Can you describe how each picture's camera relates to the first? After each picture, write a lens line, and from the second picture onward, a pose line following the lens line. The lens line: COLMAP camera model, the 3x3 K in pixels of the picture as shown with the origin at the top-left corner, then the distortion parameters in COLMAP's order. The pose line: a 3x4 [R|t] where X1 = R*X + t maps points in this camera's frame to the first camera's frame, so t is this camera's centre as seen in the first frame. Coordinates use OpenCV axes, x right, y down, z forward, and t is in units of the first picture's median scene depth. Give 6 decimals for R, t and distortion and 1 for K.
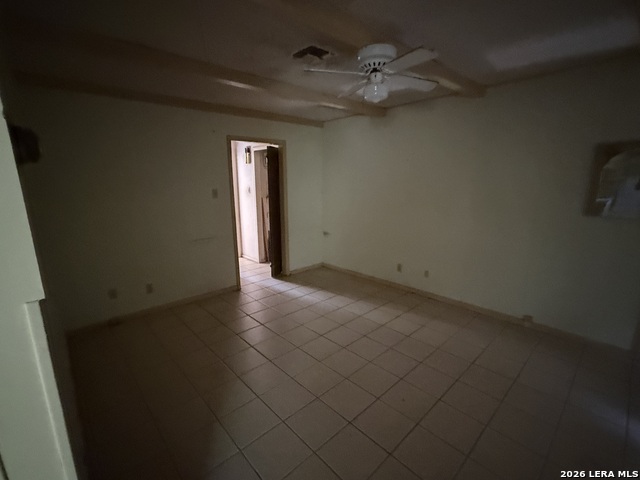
lens RADIAL K [[296.6, 0, 319.0], [0, 296.6, 241.2], [0, 0, 1]] dist [0.000467, 0.001287]
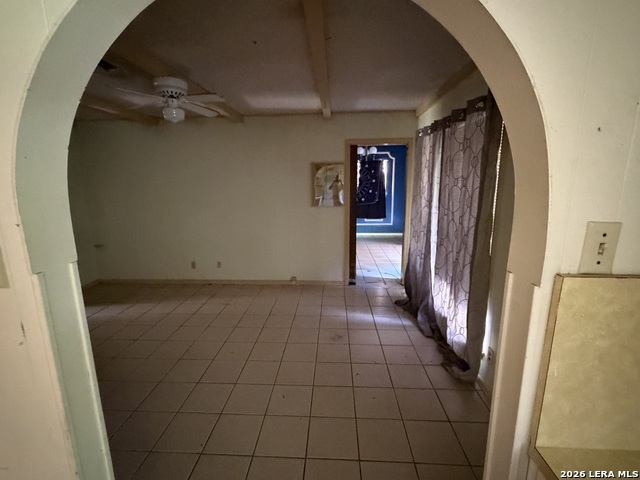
lens RADIAL K [[296.6, 0, 314.5], [0, 296.6, 239.1], [0, 0, 1]] dist [0.000467, 0.001287]
pose [[0.729762, -0.128832, 0.671454, -0.215274], [0.145521, 0.988851, 0.031573, 0.043922], [-0.668036, 0.074670, 0.740373, -0.203024]]
